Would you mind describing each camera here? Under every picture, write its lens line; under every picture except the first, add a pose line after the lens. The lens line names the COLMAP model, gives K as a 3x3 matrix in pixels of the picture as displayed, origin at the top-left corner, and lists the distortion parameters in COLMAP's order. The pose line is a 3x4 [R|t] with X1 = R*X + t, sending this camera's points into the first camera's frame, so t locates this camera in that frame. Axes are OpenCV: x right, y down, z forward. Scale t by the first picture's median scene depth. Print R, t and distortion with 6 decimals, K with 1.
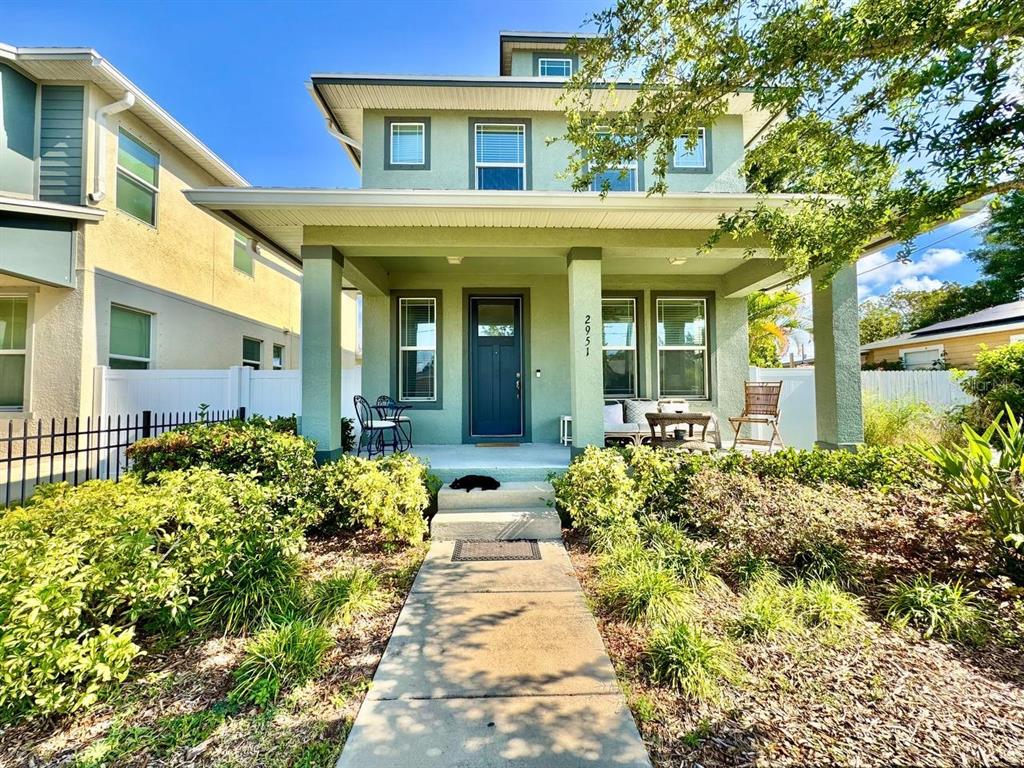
lens RADIAL K [[410.0, 0, 512.0], [0, 410.0, 384.0], [0, 0, 1]] dist [-0.003592, -0.000325]
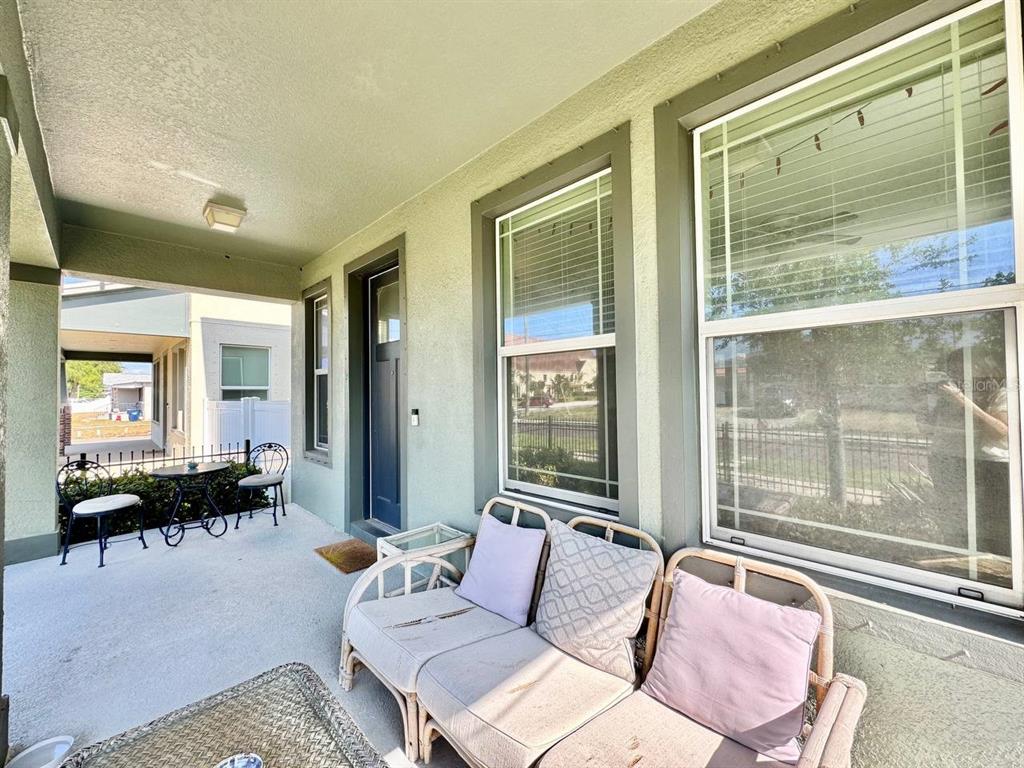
lens RADIAL K [[410.0, 0, 512.0], [0, 410.0, 384.0], [0, 0, 1]] dist [-0.003592, -0.000325]
pose [[0.683498, -0.014443, -0.729809, 0.480556], [0.031873, 0.999441, 0.010072, -0.065605], [0.729256, -0.030145, 0.683576, 0.789326]]
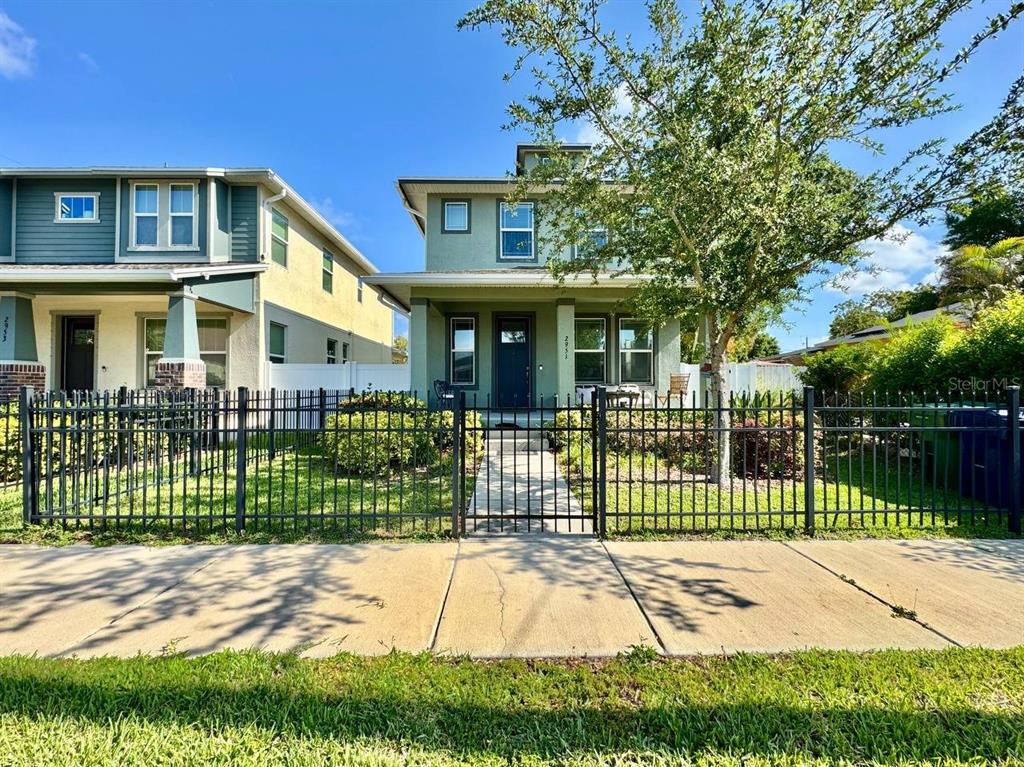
lens RADIAL K [[410.0, 0, 512.0], [0, 410.0, 383.5], [0, 0, 1]] dist [-0.003592, -0.000325]
pose [[0.999514, 0.006258, -0.030554, 0.003703], [-0.005566, 0.999728, 0.022657, 0.001194], [0.030688, -0.022476, 0.999276, -0.561090]]
